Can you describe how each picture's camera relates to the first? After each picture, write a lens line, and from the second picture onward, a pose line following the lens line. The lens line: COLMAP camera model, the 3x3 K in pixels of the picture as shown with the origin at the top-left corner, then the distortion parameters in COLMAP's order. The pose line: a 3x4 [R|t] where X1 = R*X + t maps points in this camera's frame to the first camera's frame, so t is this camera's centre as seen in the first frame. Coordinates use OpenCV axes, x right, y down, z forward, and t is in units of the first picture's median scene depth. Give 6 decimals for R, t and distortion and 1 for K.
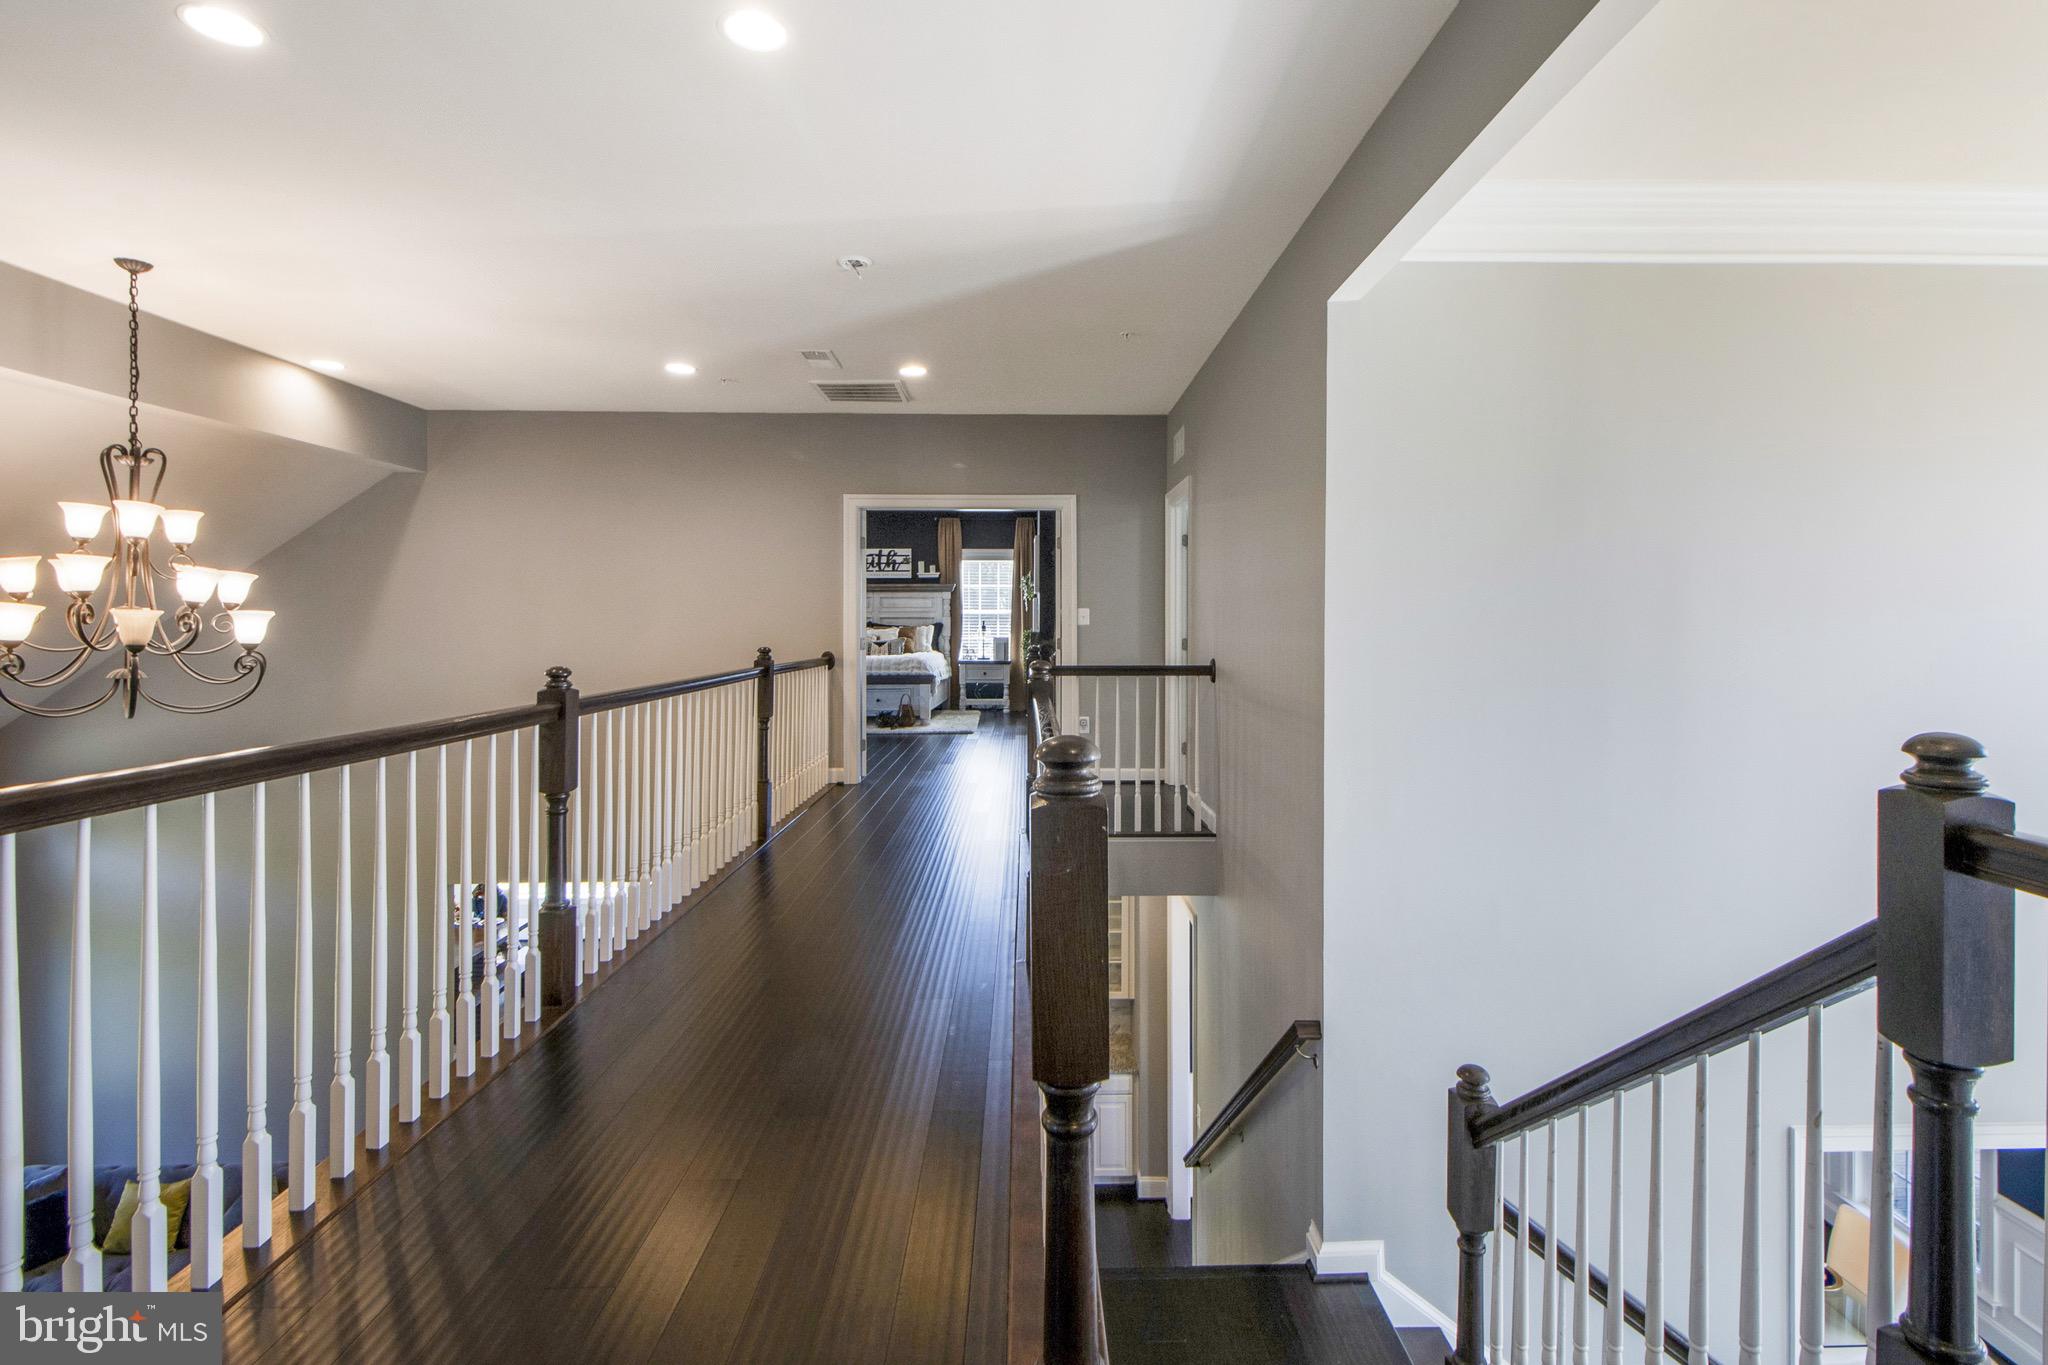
lens RADIAL K [[945.7, 0, 1046.4], [0, 945.7, 621.6], [0, 0, 1]] dist [0.015743, -0.007312]
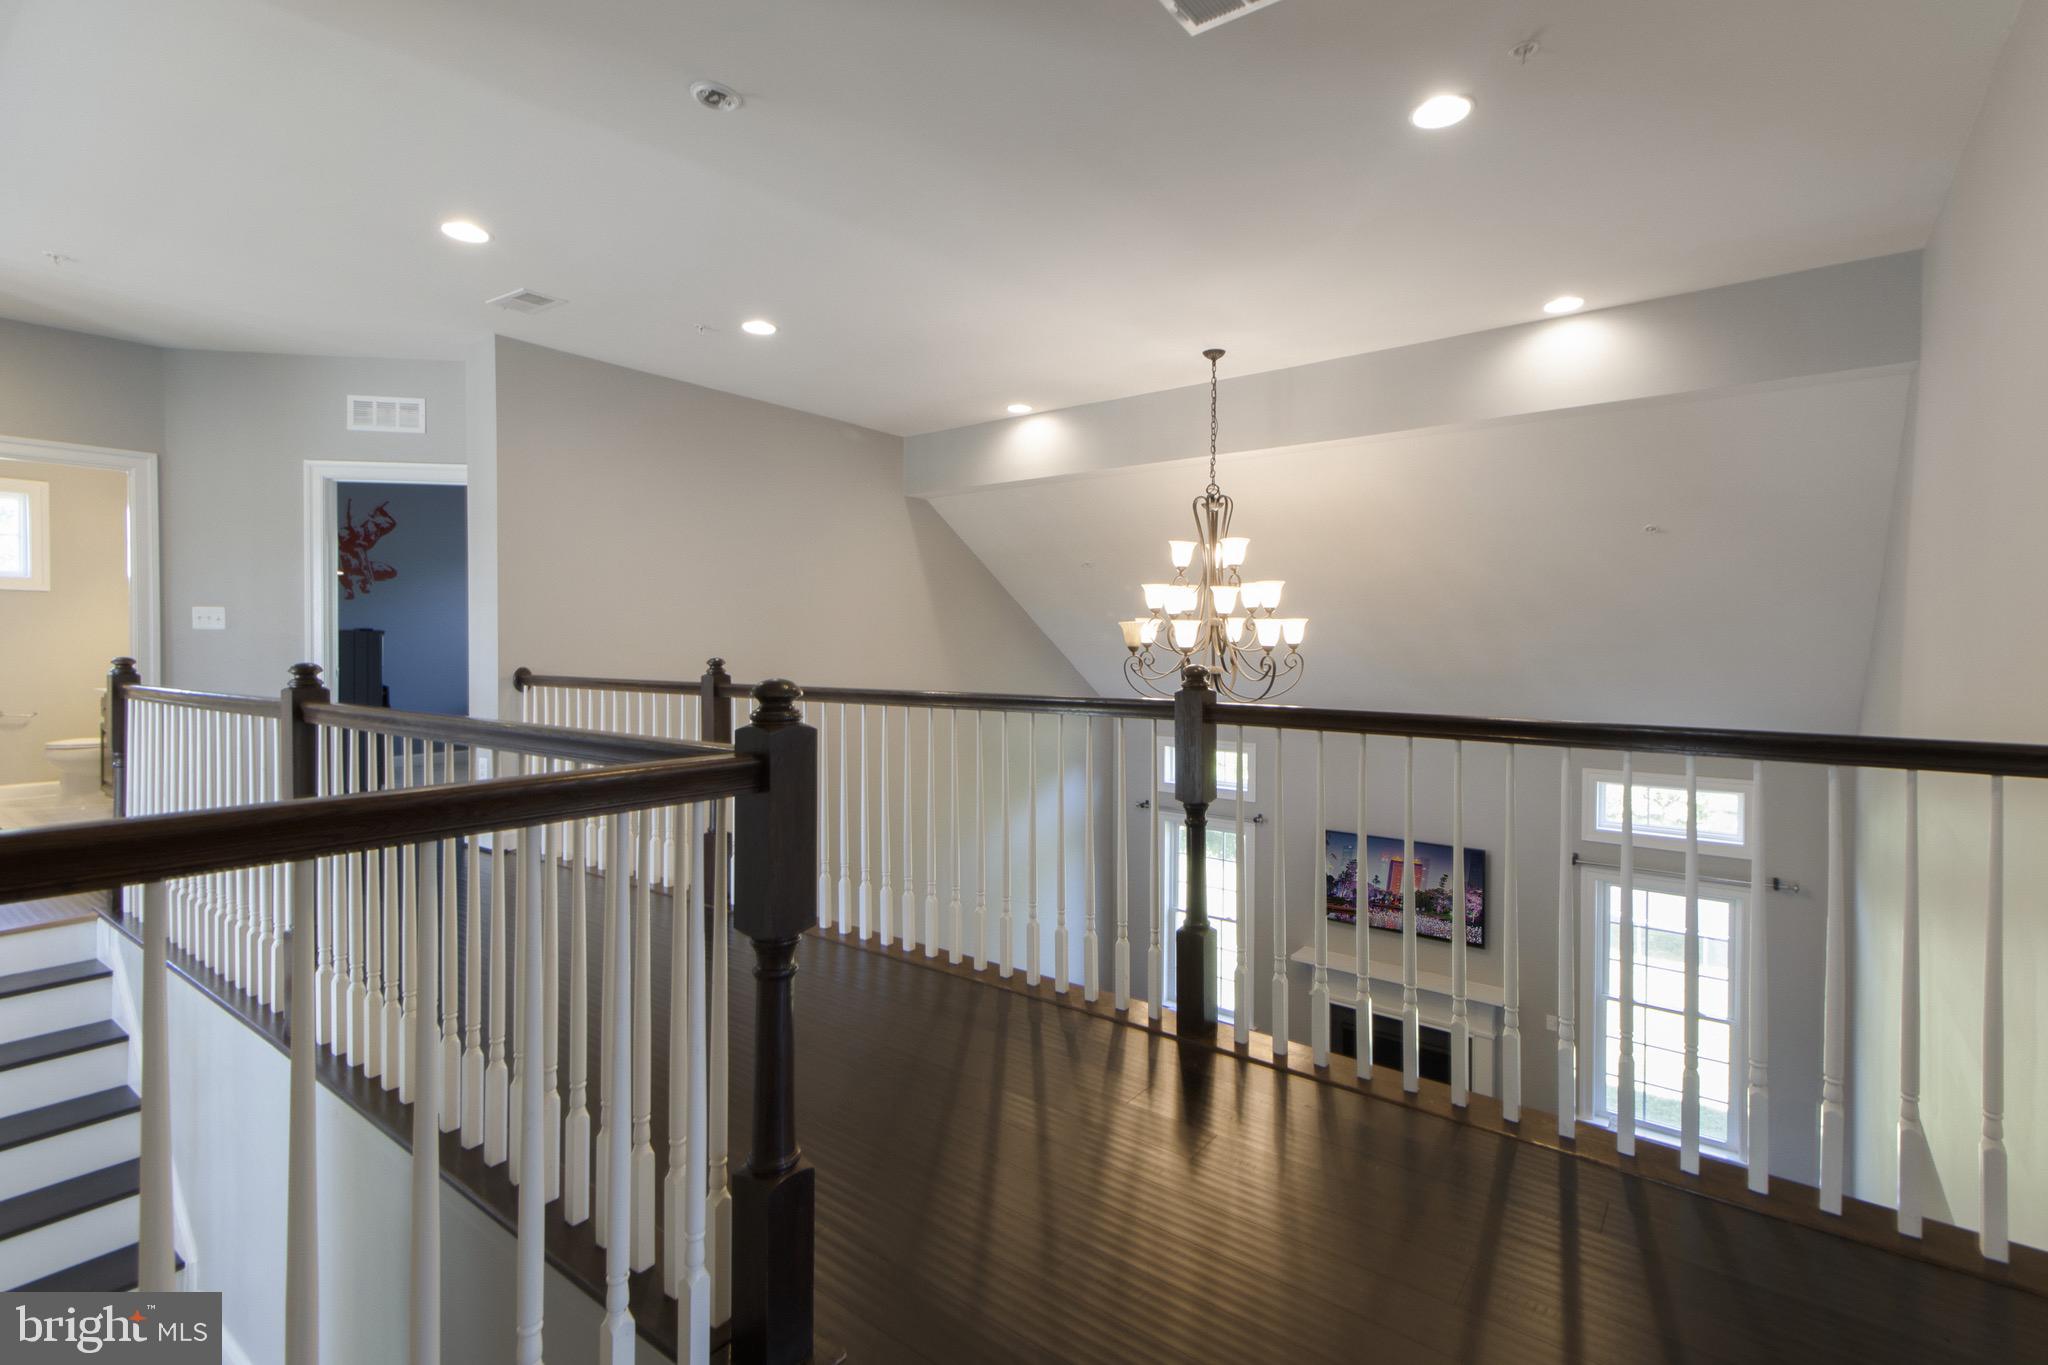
lens RADIAL K [[956.6, 0, 1028.5], [0, 956.6, 673.4], [0, 0, 1]] dist [0.017791, -0.000042]
pose [[-0.631691, 0.022130, -0.774904, 0.077327], [0.000893, 0.999613, 0.027820, 0.007756], [0.775220, 0.016881, -0.631466, 0.583541]]
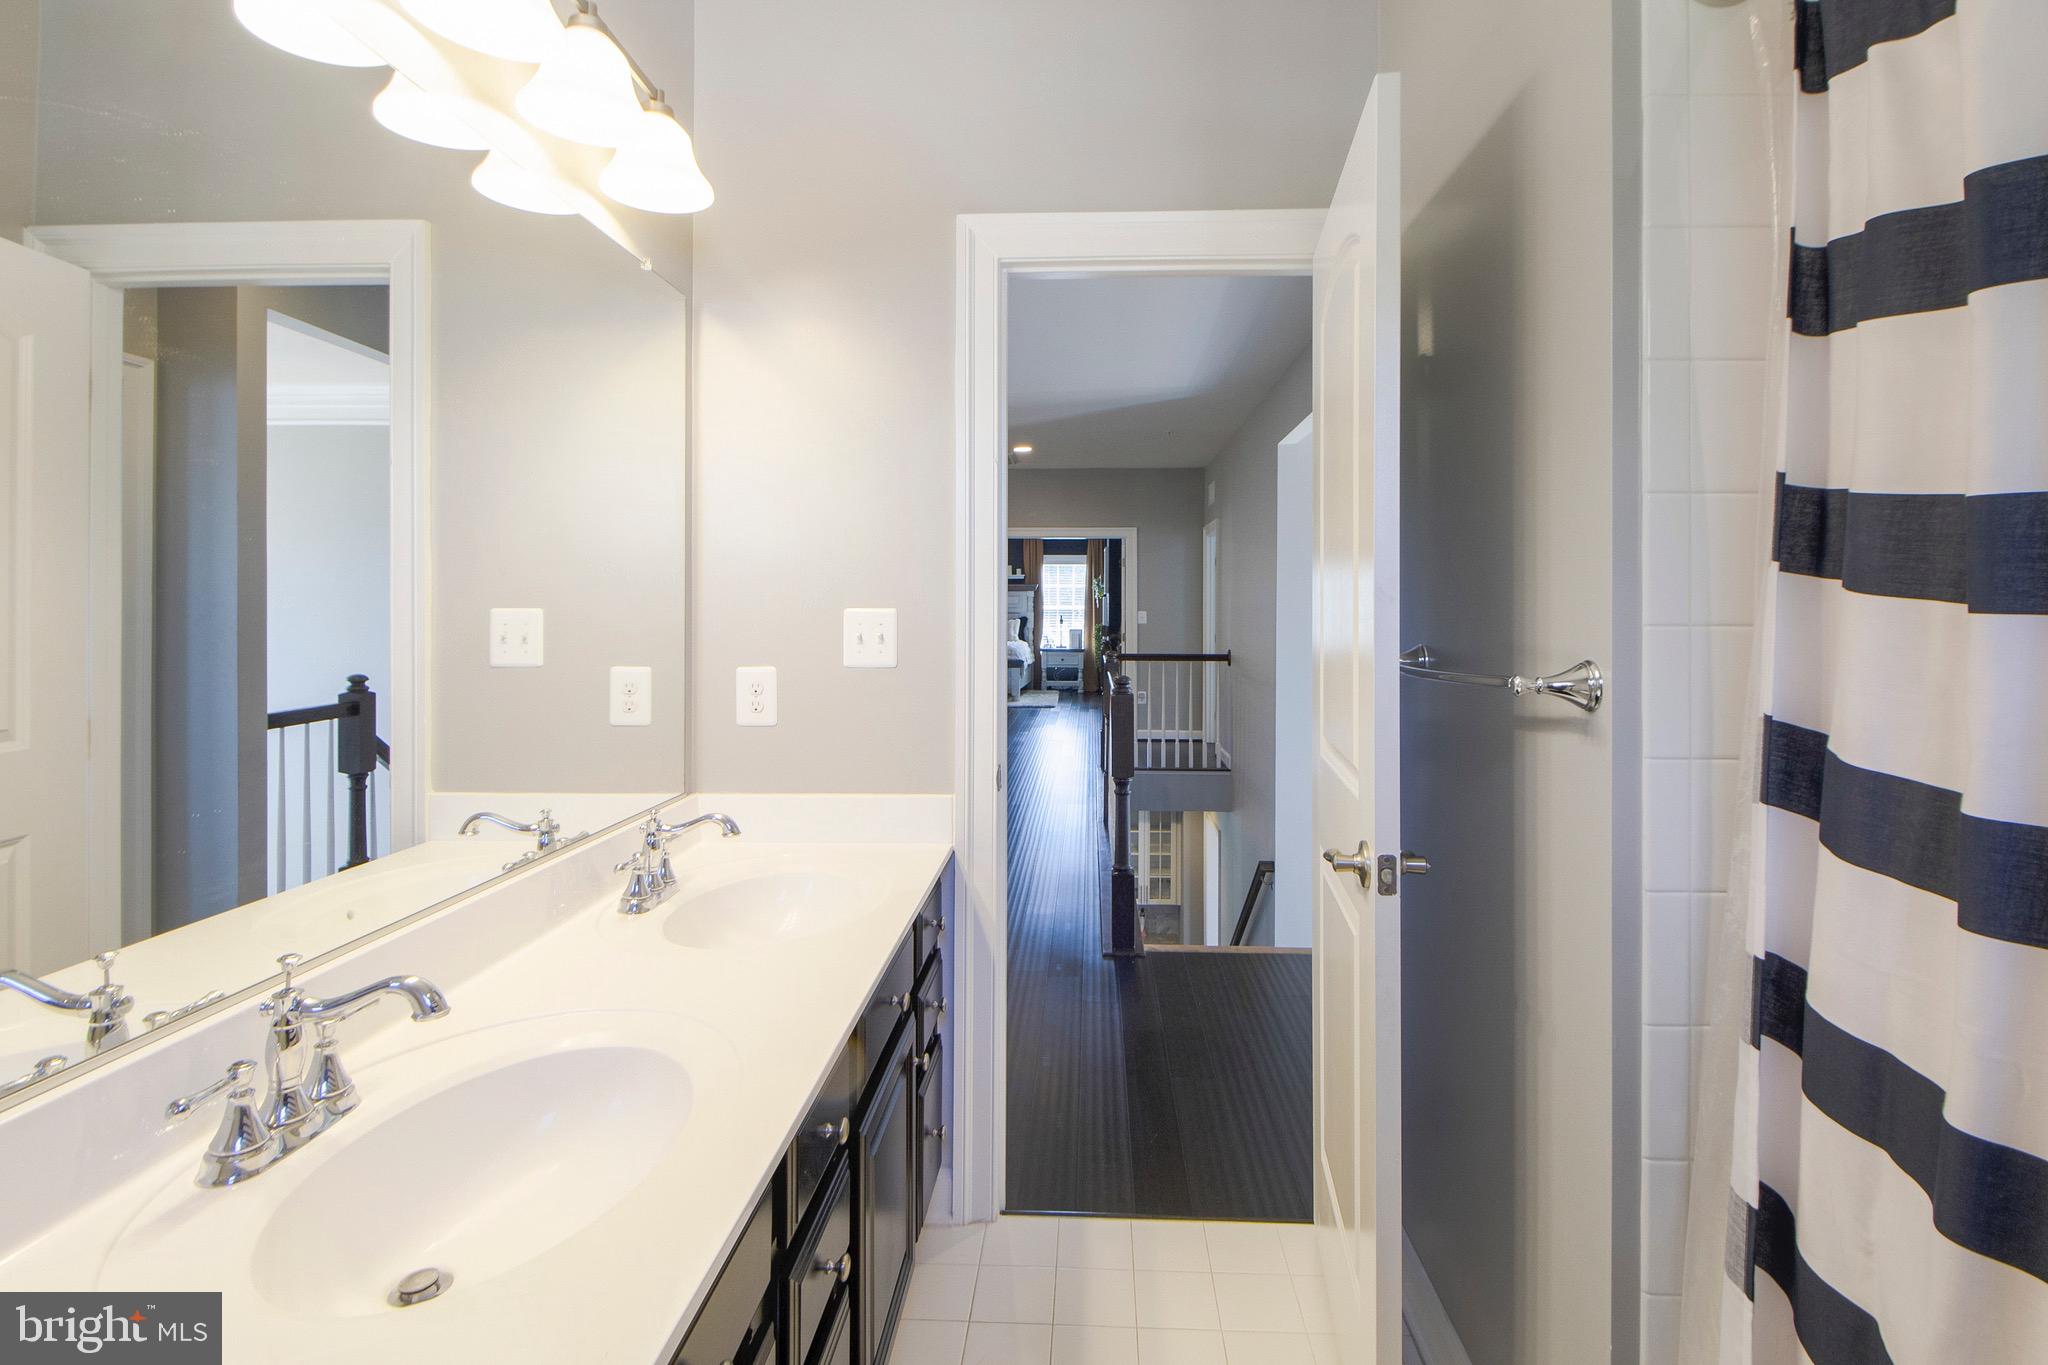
lens RADIAL K [[951.1, 0, 1049.3], [0, 951.1, 608.2], [0, 0, 1]] dist [0.015062, -0.000453]
pose [[0.997720, 0.001703, -0.067467, -0.000828], [-0.001720, 0.999999, -0.000184, -0.011474], [0.067467, 0.000300, 0.997721, -0.233311]]
